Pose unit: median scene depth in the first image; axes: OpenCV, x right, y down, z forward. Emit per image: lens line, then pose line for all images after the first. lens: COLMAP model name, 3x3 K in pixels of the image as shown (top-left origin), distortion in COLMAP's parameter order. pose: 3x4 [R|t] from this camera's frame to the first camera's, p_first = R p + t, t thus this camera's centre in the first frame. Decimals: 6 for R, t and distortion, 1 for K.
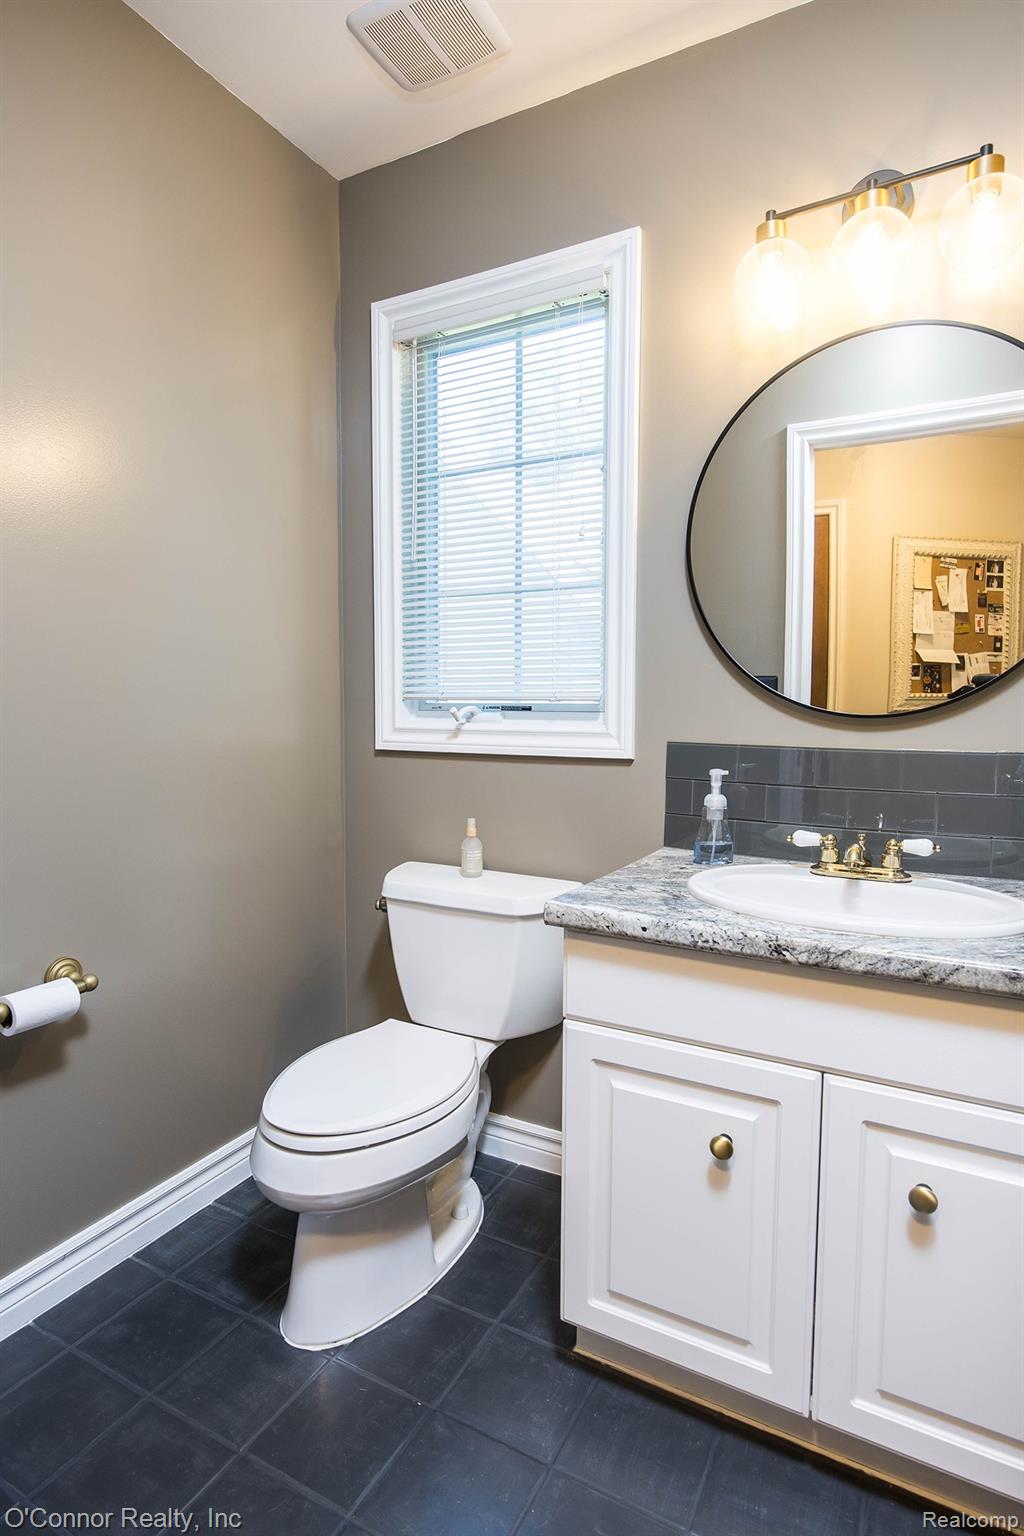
lens RADIAL K [[820.7, 0, 512.0], [0, 820.7, 768.0], [0, 0, 1]] dist [-0.000950, -0.000125]
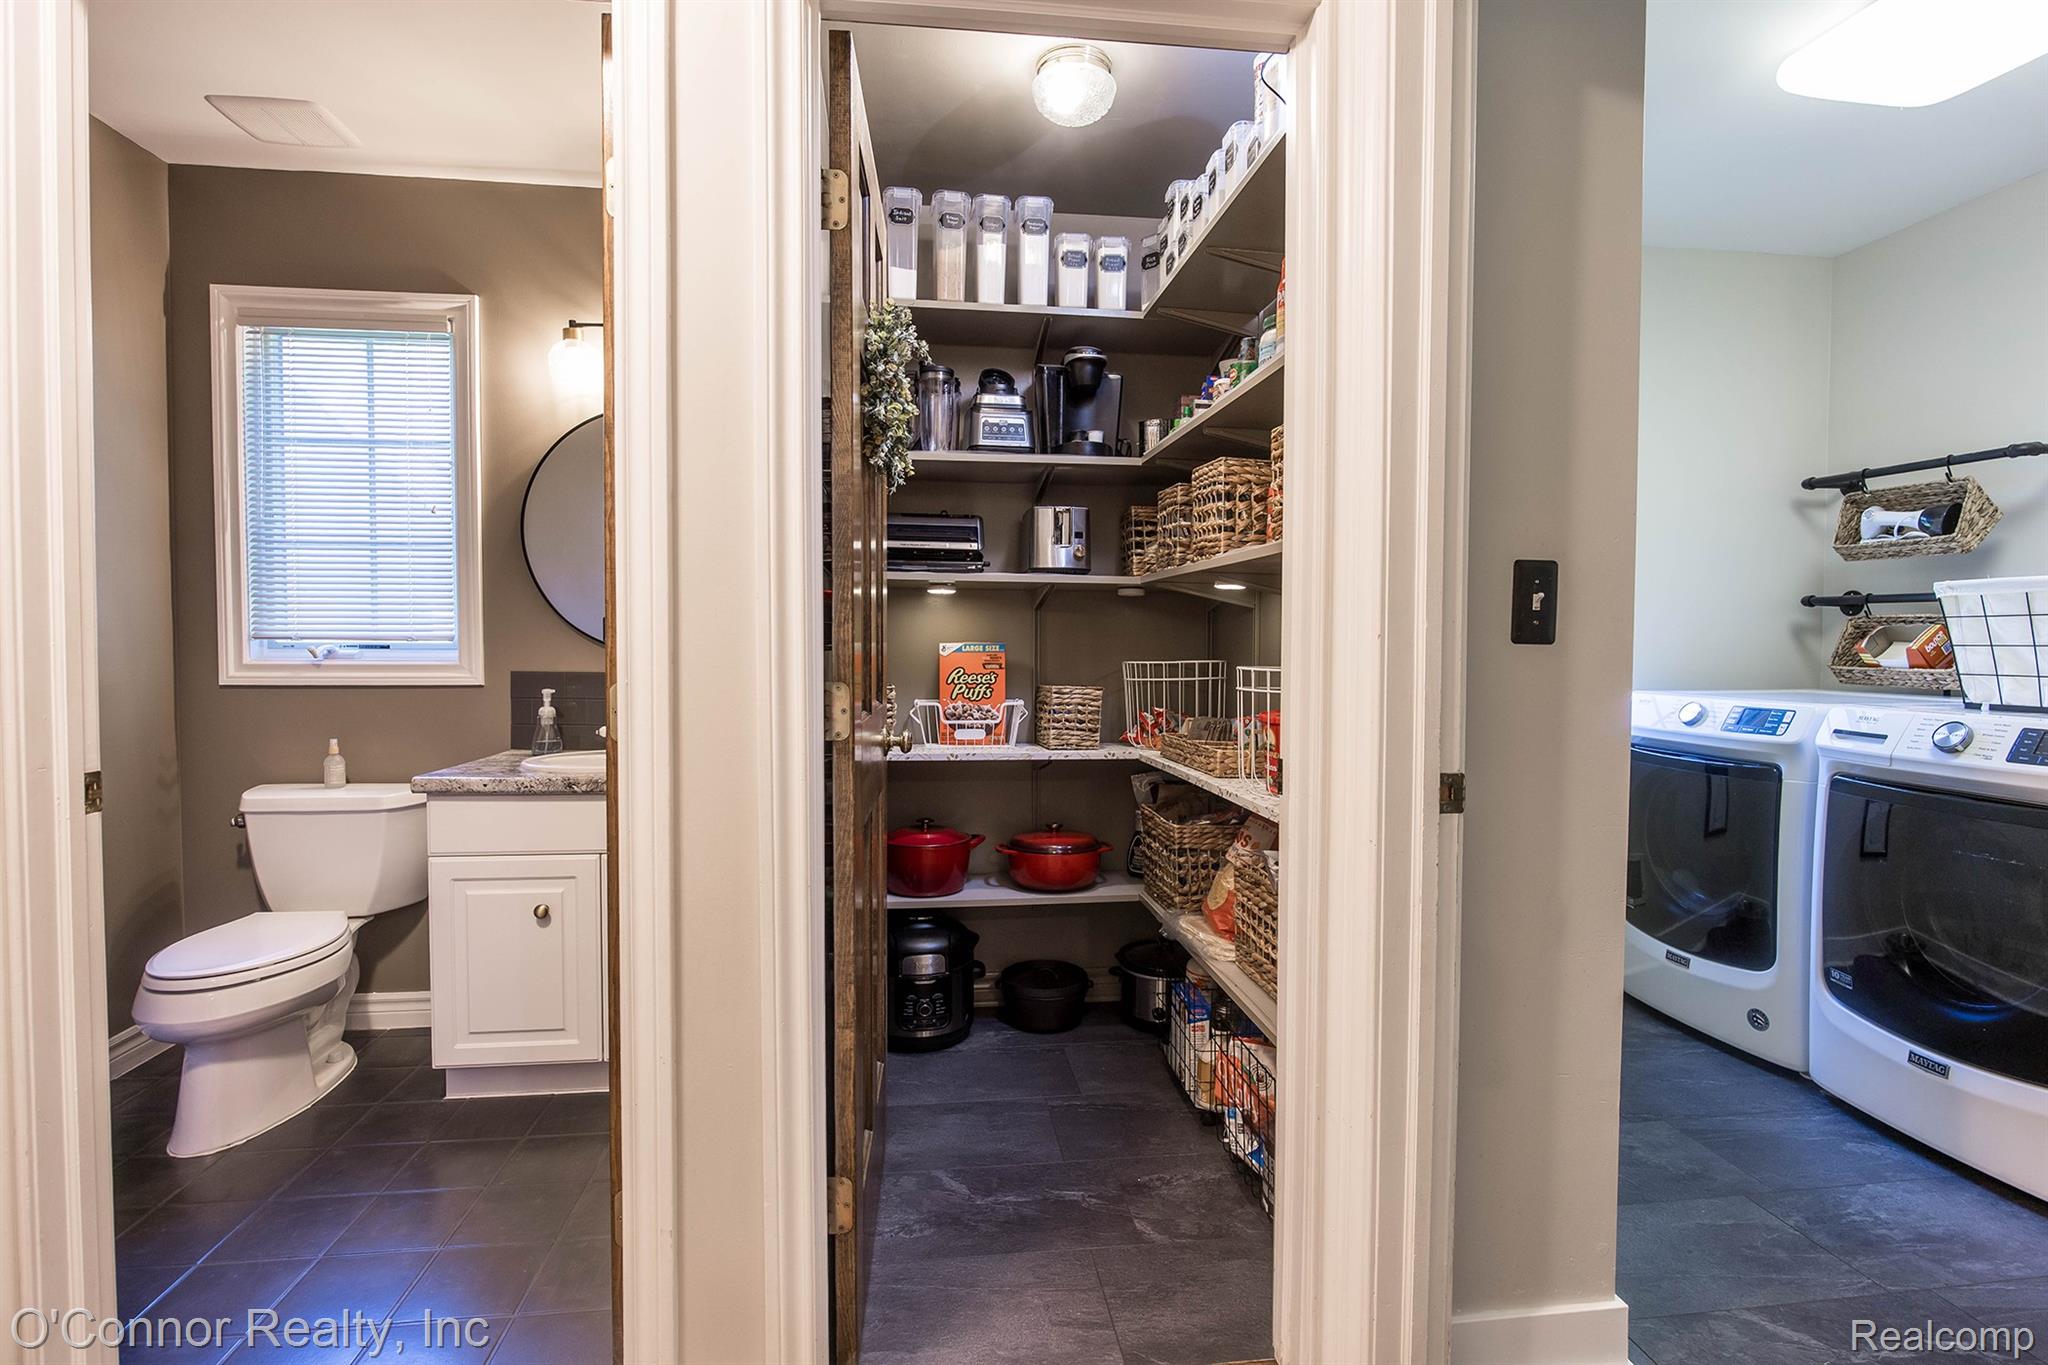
lens RADIAL K [[974.2, 0, 1026.2], [0, 974.2, 689.4], [0, 0, 1]] dist [-0.007043, -0.000582]
pose [[0.812338, -0.022891, 0.582737, -0.053788], [0.040226, 0.999049, -0.016829, 0.055945], [-0.581798, 0.037112, 0.812486, -0.760391]]
